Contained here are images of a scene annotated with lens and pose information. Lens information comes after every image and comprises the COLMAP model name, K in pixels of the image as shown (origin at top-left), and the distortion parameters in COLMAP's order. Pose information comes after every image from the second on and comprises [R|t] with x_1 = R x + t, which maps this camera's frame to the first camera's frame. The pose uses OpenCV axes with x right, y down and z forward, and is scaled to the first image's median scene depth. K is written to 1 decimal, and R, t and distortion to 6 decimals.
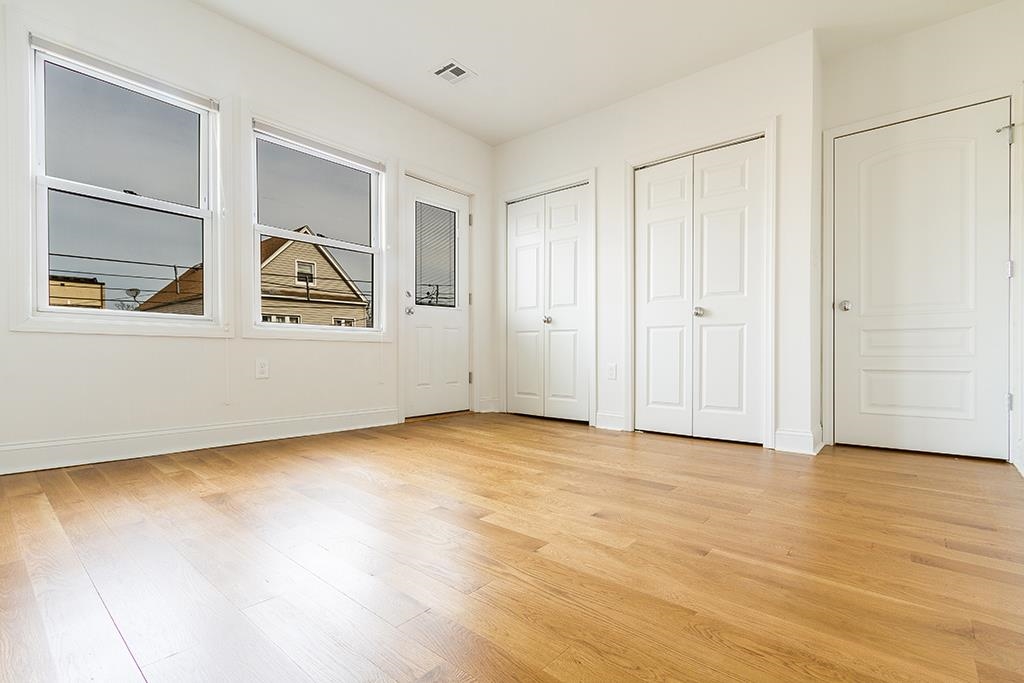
lens RADIAL K [[471.2, 0, 513.3], [0, 471.2, 349.1], [0, 0, 1]] dist [0.004428, -0.000188]
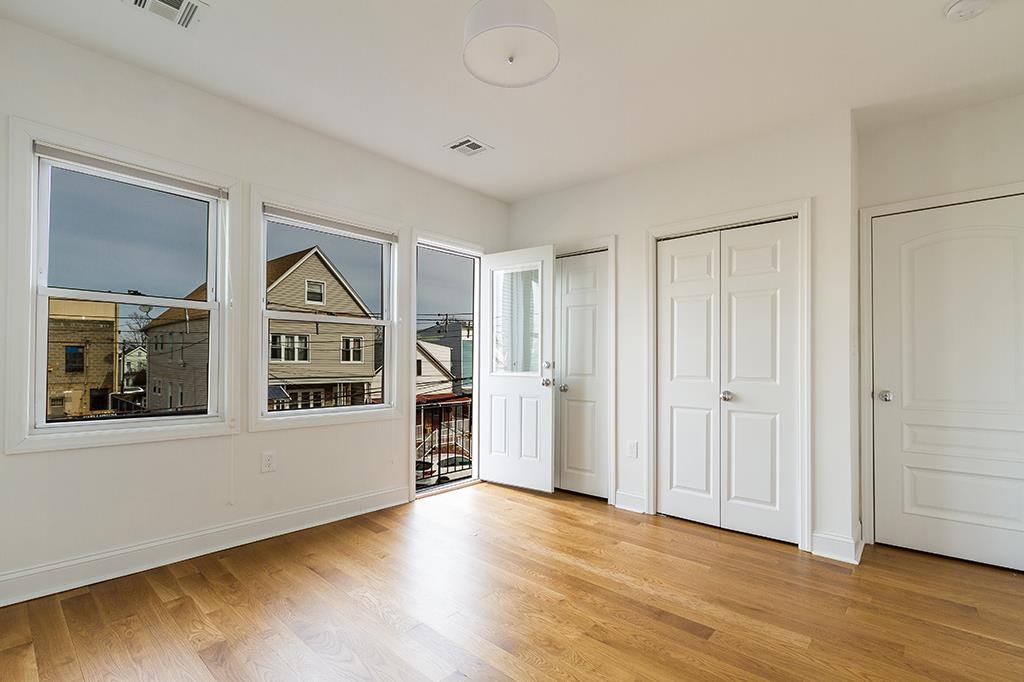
lens RADIAL K [[471.2, 0, 511.0], [0, 471.2, 346.4], [0, 0, 1]] dist [0.004428, -0.000188]
pose [[0.999786, 0.004966, -0.020080, -0.021712], [-0.005333, 0.999819, -0.018239, -0.167045], [0.019985, 0.018343, 0.999632, 0.046817]]
